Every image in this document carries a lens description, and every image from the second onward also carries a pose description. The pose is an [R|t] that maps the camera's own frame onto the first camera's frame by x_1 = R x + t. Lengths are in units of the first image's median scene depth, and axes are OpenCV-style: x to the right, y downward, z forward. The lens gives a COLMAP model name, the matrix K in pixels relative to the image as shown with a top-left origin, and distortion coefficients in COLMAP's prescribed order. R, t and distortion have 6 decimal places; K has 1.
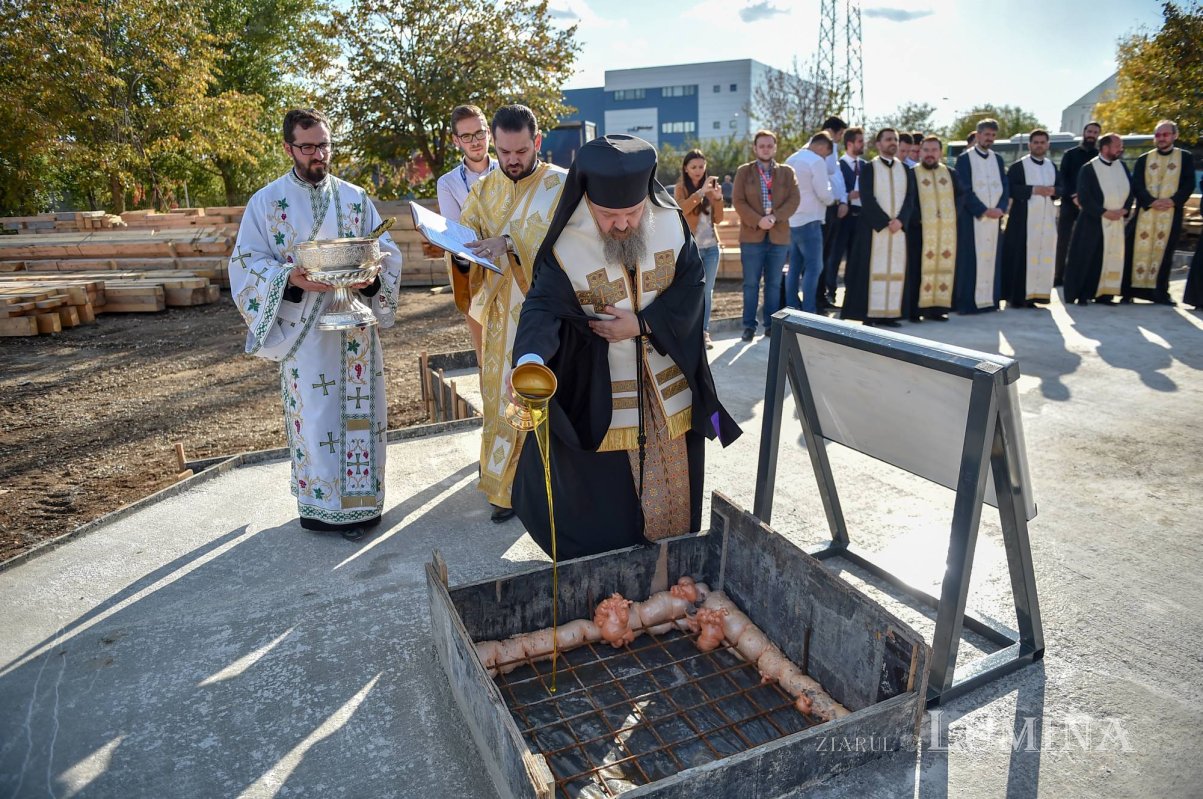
lens RADIAL K [[839.7, 0, 598.3], [0, 839.7, 387.4], [0, 0, 1]] dist [-0.052233, -0.005216]
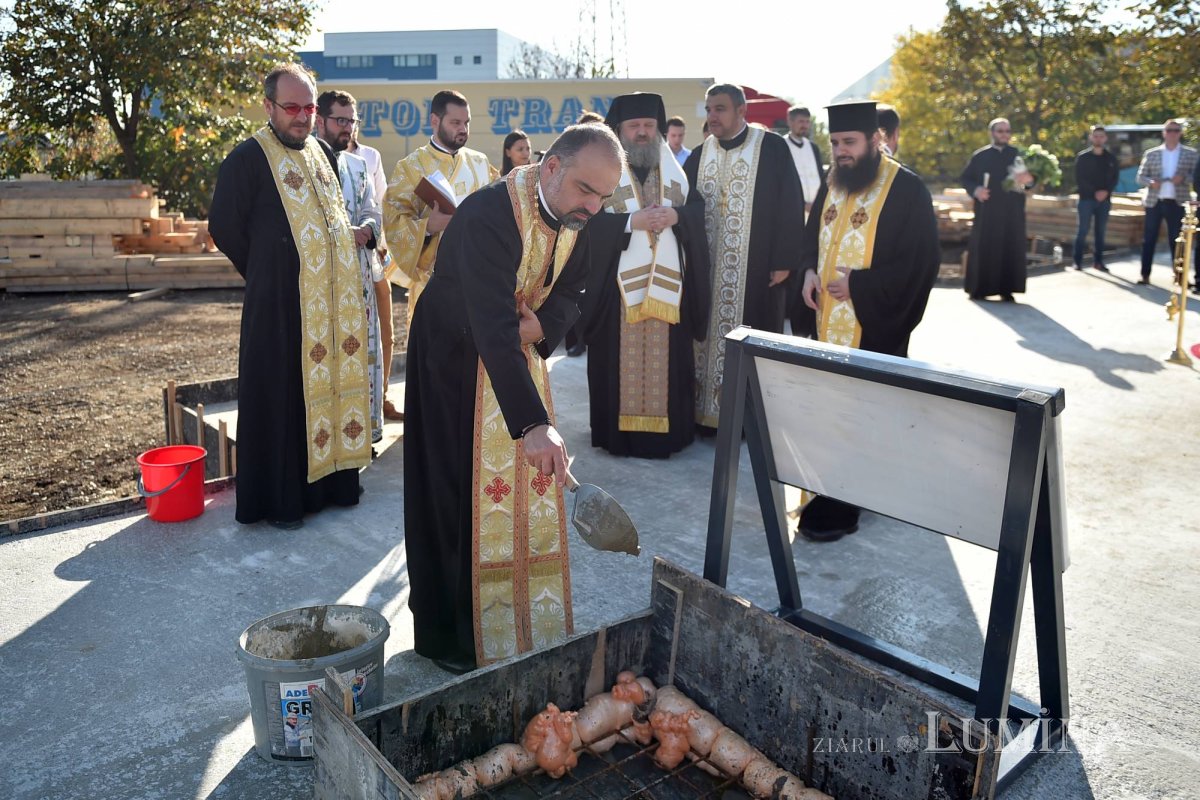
lens RADIAL K [[1007.3, 0, 570.8], [0, 1007.3, 299.1], [0, 0, 1]] dist [-0.052606, -0.003021]
pose [[0.967776, -0.002706, 0.251800, -0.179645], [0.030280, 0.993937, -0.105698, -0.021557], [-0.249987, 0.109916, 0.961990, 0.079581]]
